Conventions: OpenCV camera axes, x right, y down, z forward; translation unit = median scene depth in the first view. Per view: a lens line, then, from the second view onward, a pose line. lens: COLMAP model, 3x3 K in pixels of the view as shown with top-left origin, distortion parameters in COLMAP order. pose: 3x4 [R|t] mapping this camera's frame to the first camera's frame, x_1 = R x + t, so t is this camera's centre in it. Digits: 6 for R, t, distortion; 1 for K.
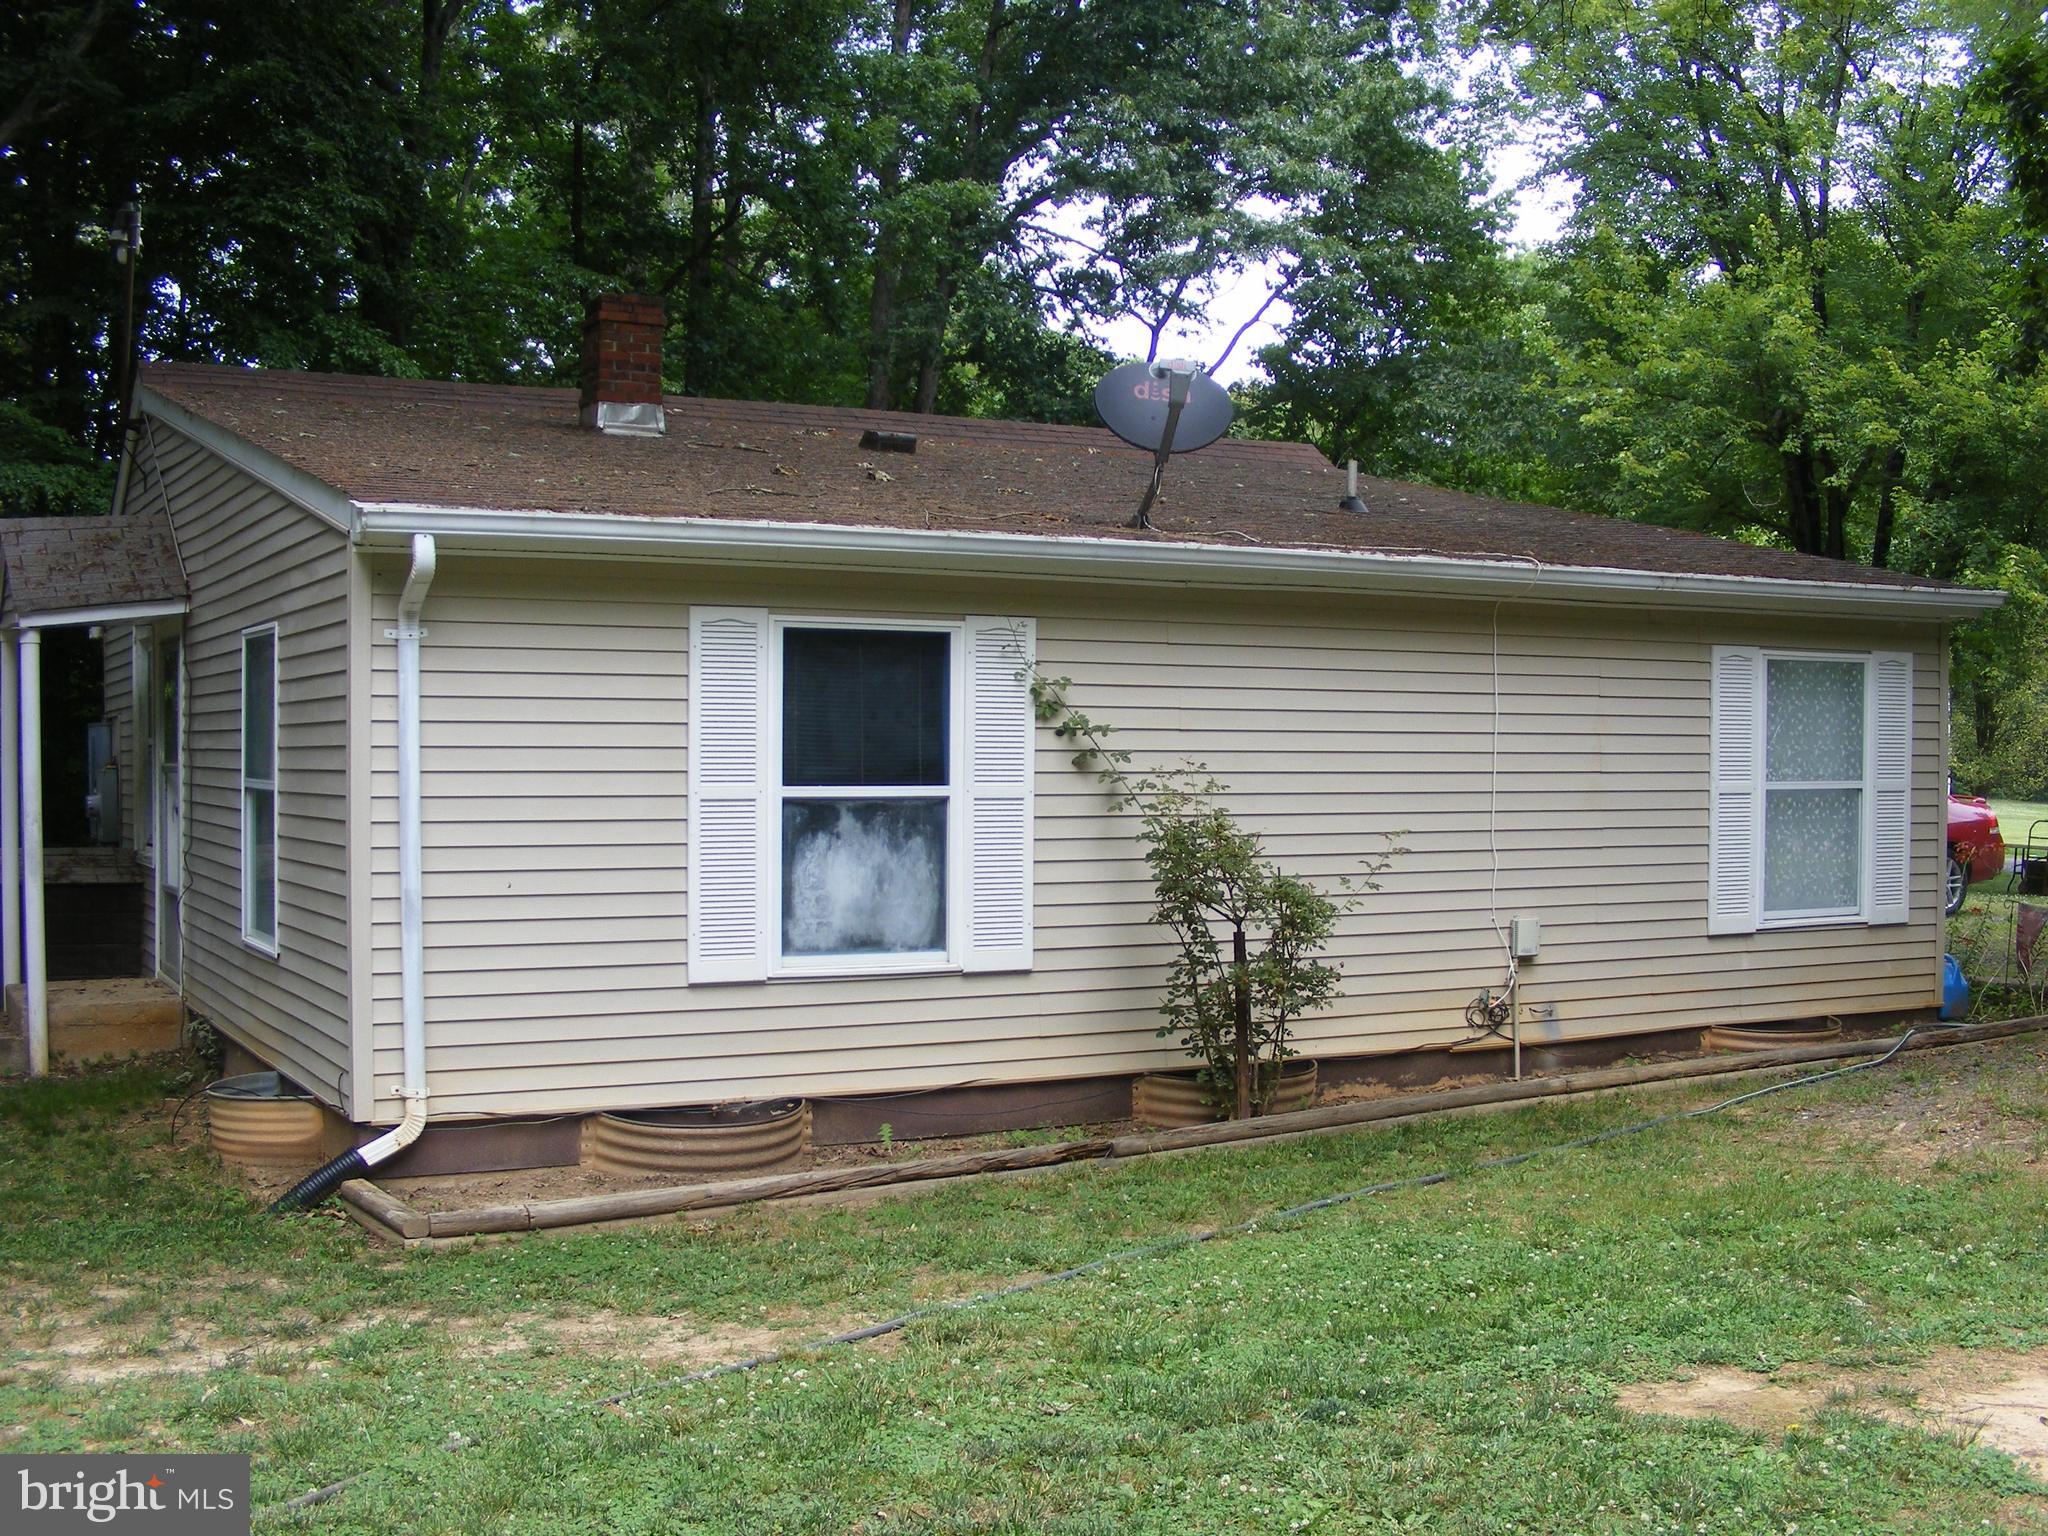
lens RADIAL K [[2357.0, 0, 1024.0], [0, 2357.0, 768.0], [0, 0, 1]] dist [-0.216051, 0.029352]
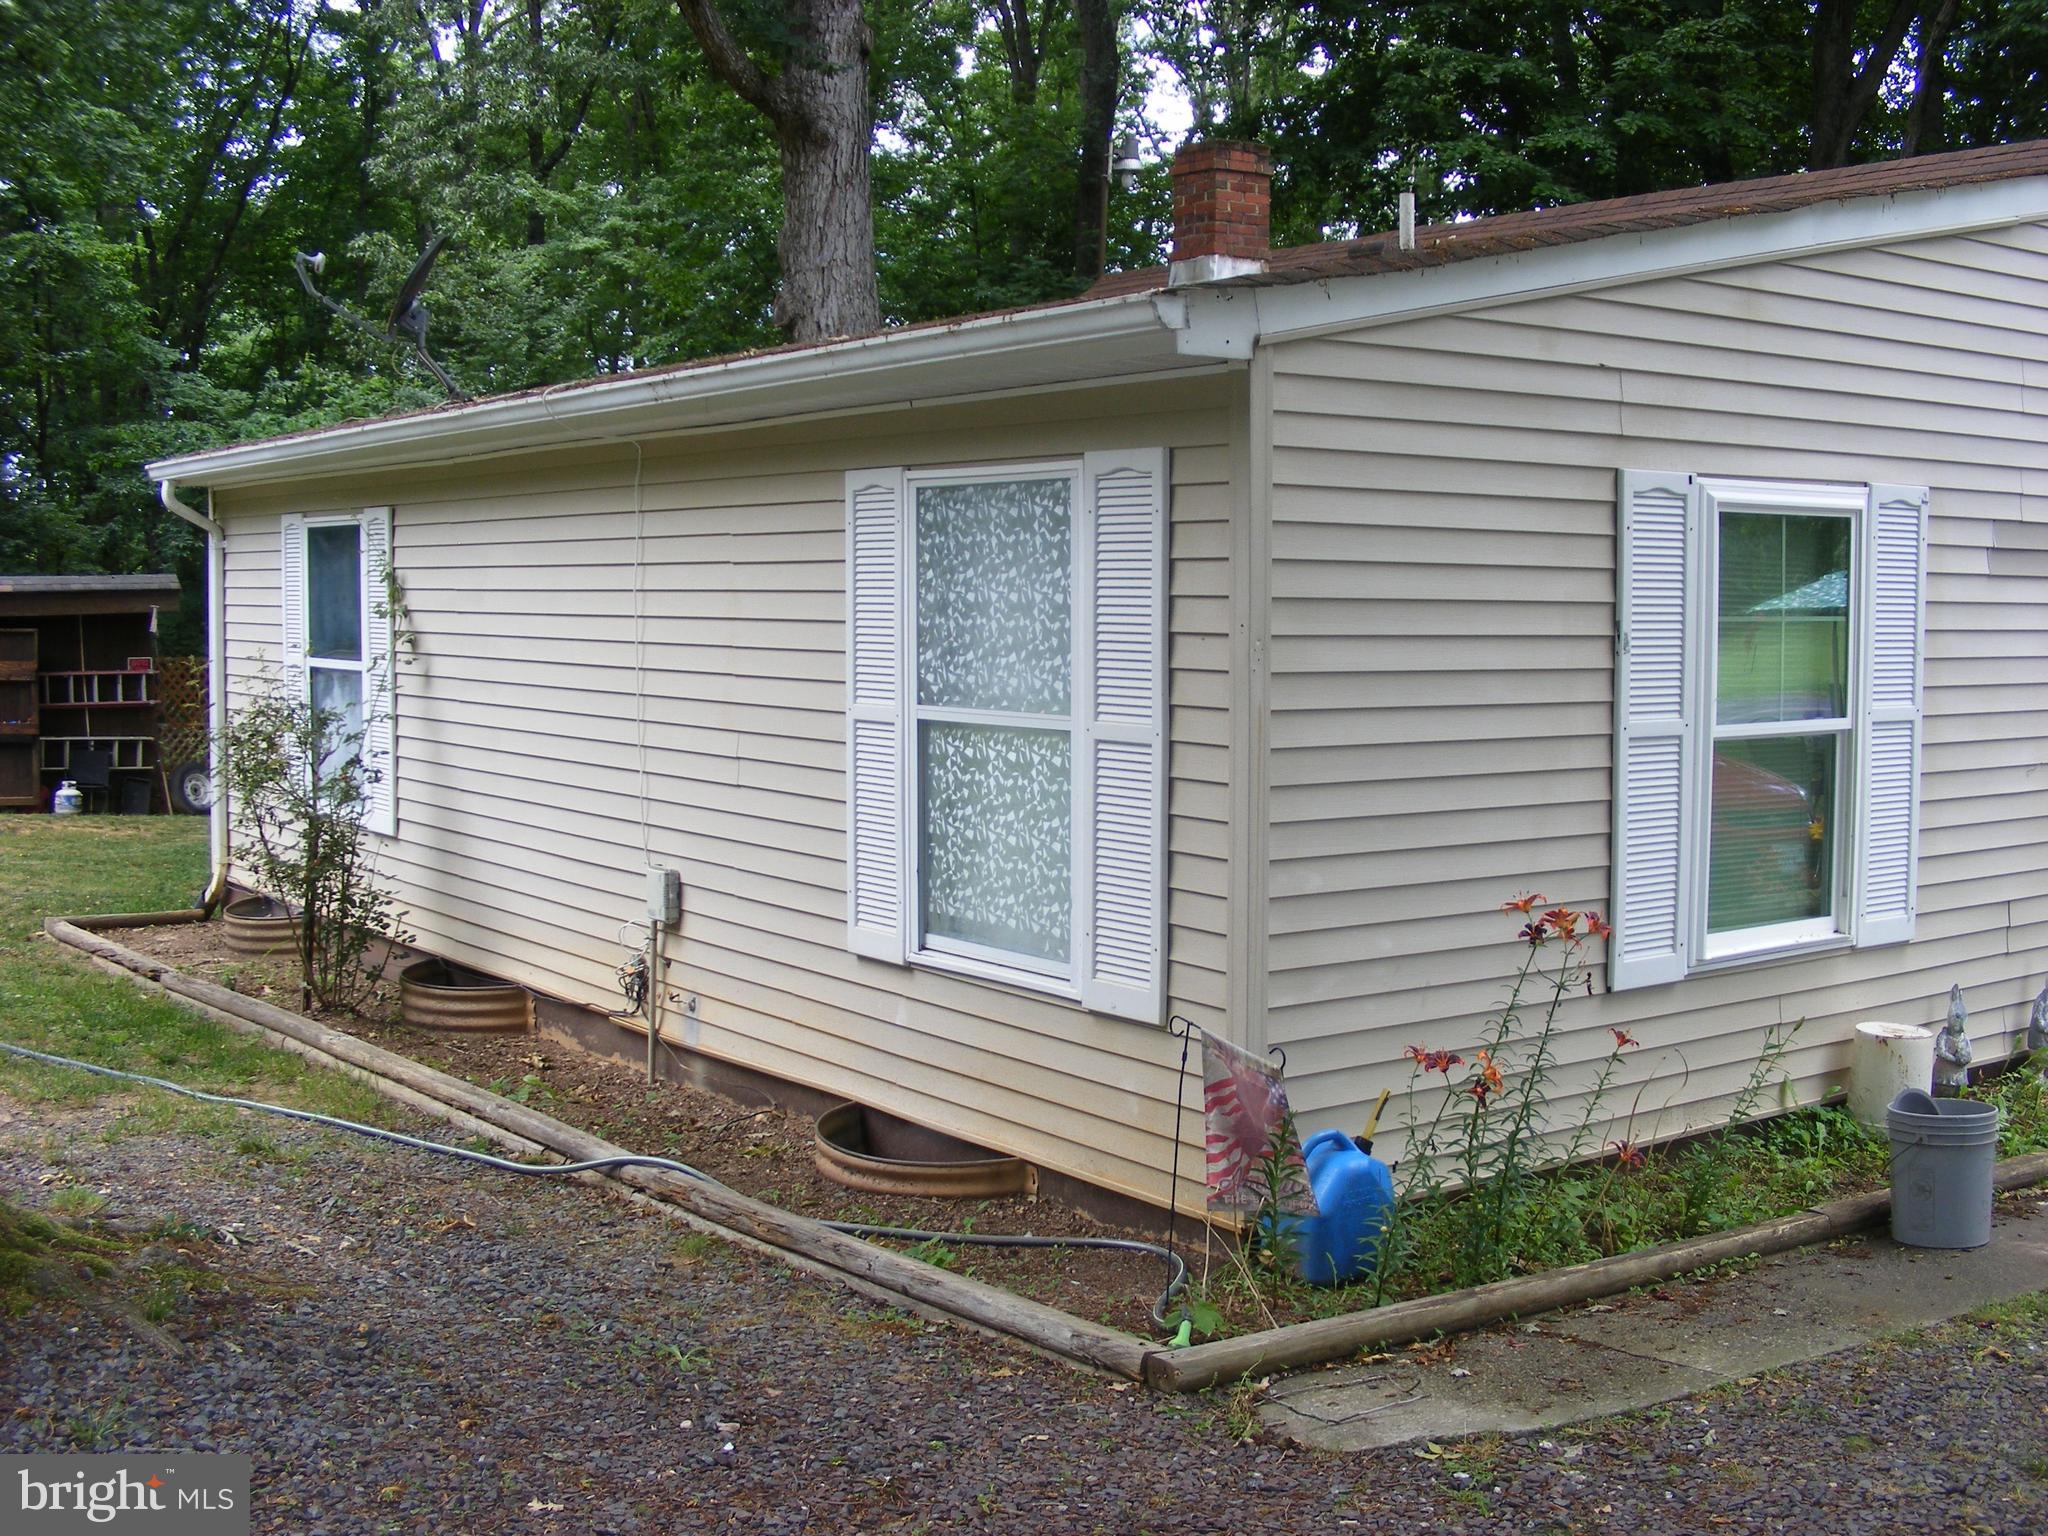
lens RADIAL K [[2357.0, 0, 1024.0], [0, 2357.0, 768.0], [0, 0, 1]] dist [-0.216051, 0.029352]
pose [[0.132841, 0.083301, -0.987631, 0.950086], [0.004855, 0.996395, 0.084693, -0.029176], [0.991126, -0.016046, 0.131957, 1.008926]]
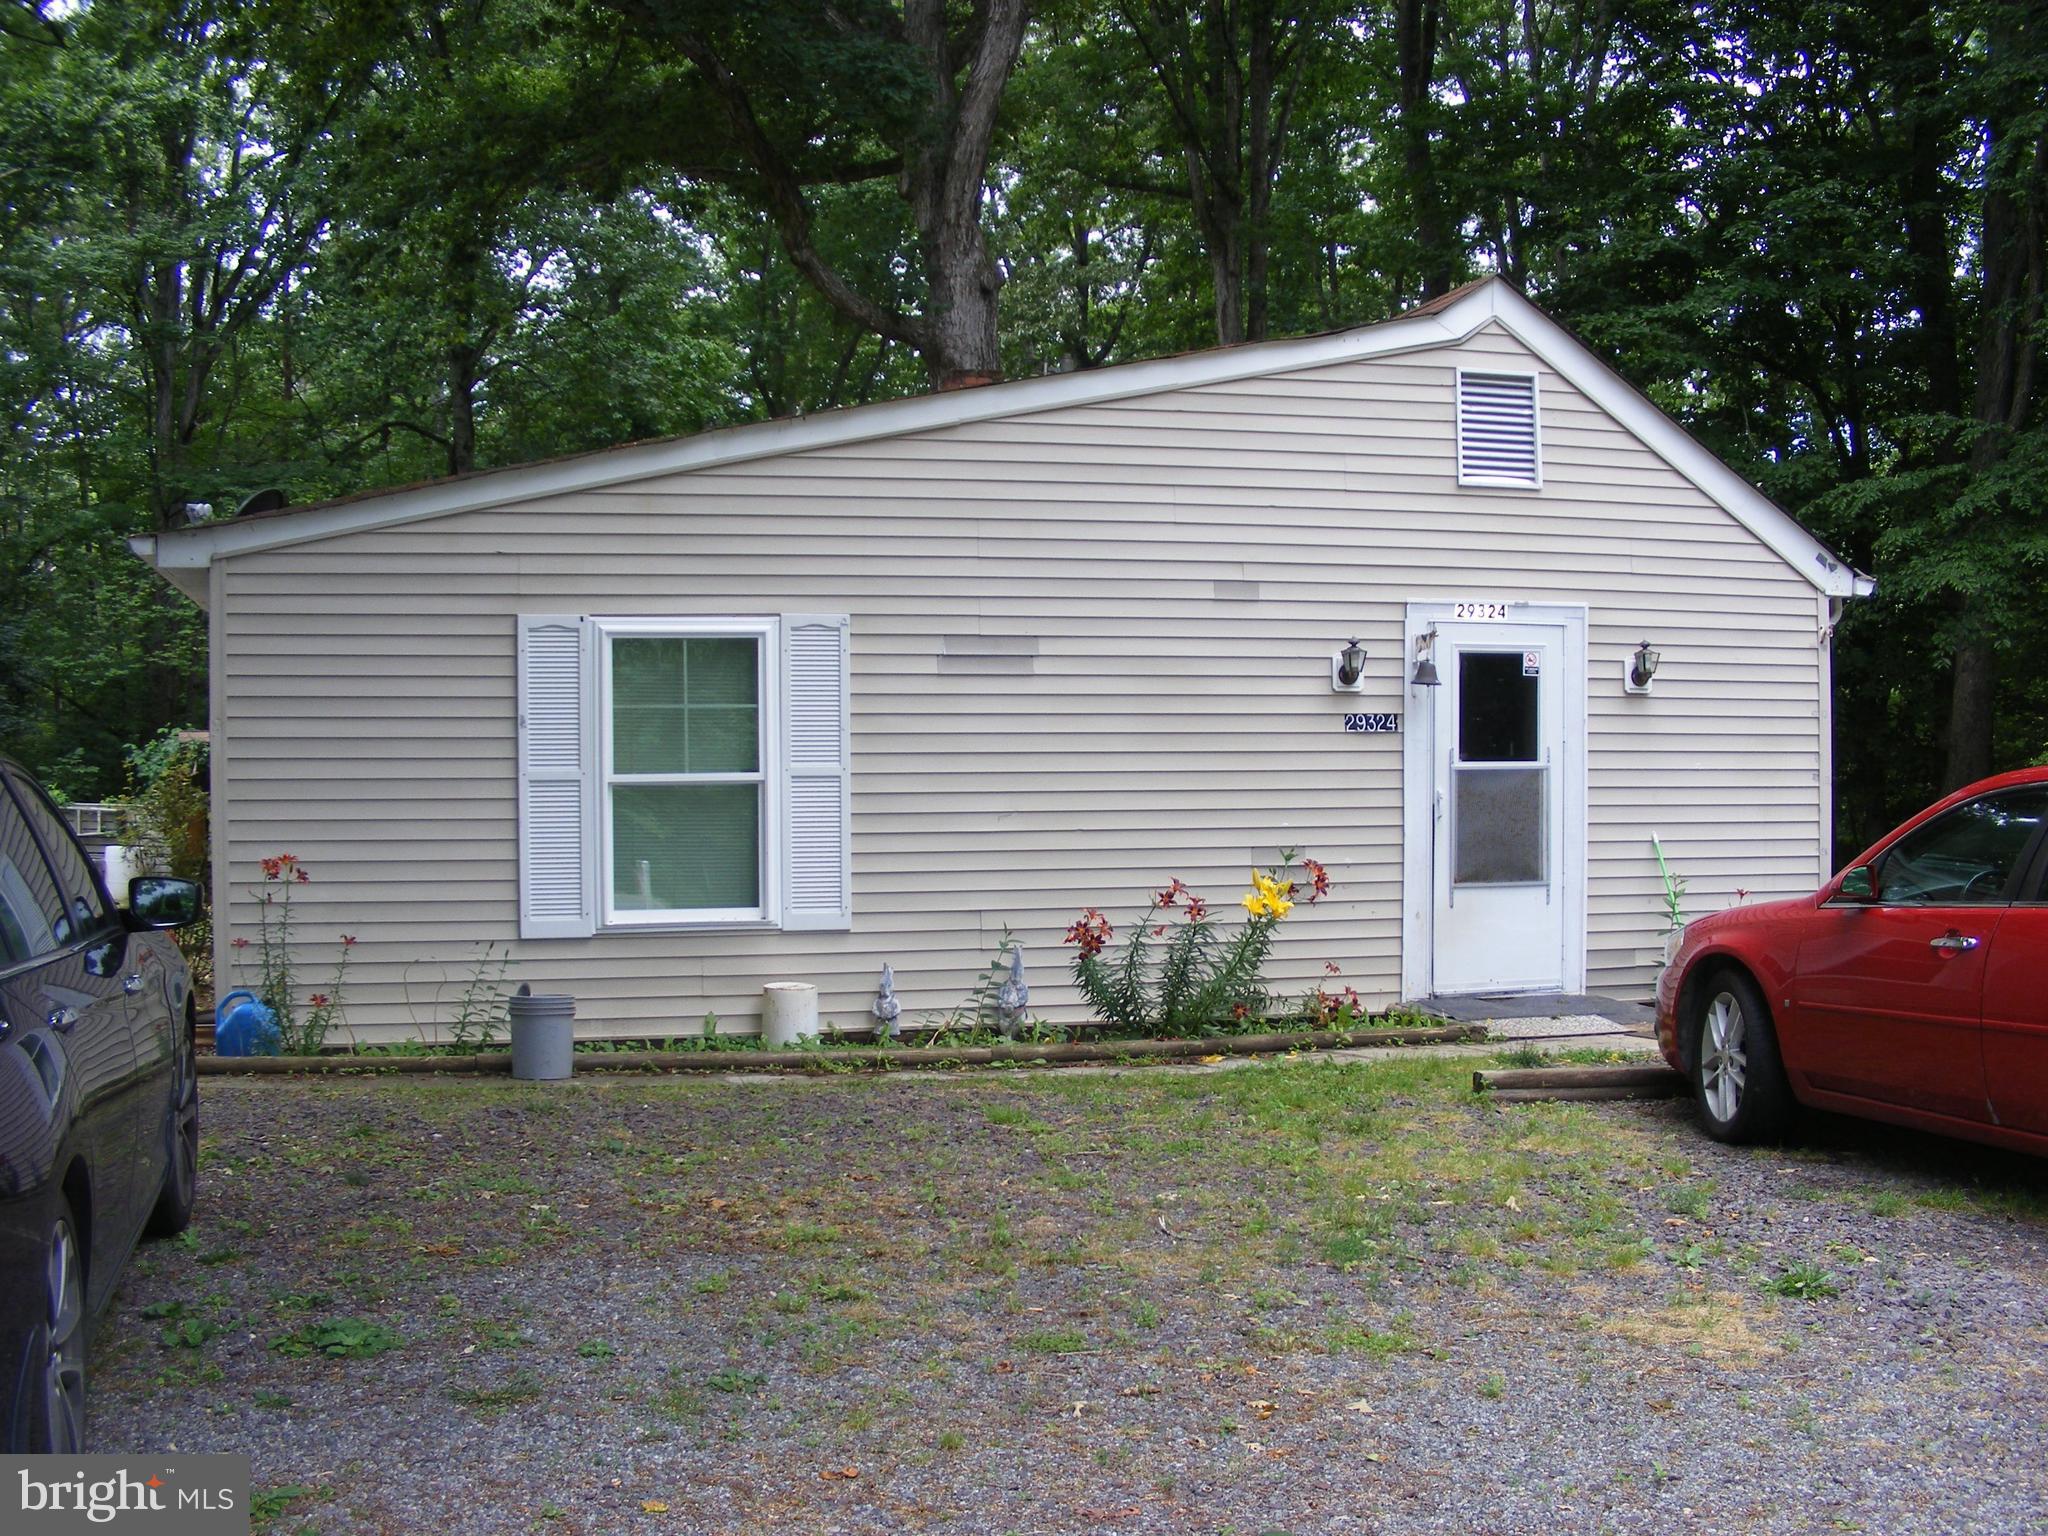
lens RADIAL K [[2357.0, 0, 1024.0], [0, 2357.0, 768.0], [0, 0, 1]] dist [-0.216051, 0.029352]
pose [[-0.237385, 0.012243, -0.971339, 1.909110], [0.015871, 0.999836, 0.008724, 0.069748], [0.971286, -0.013345, -0.237540, 2.979011]]
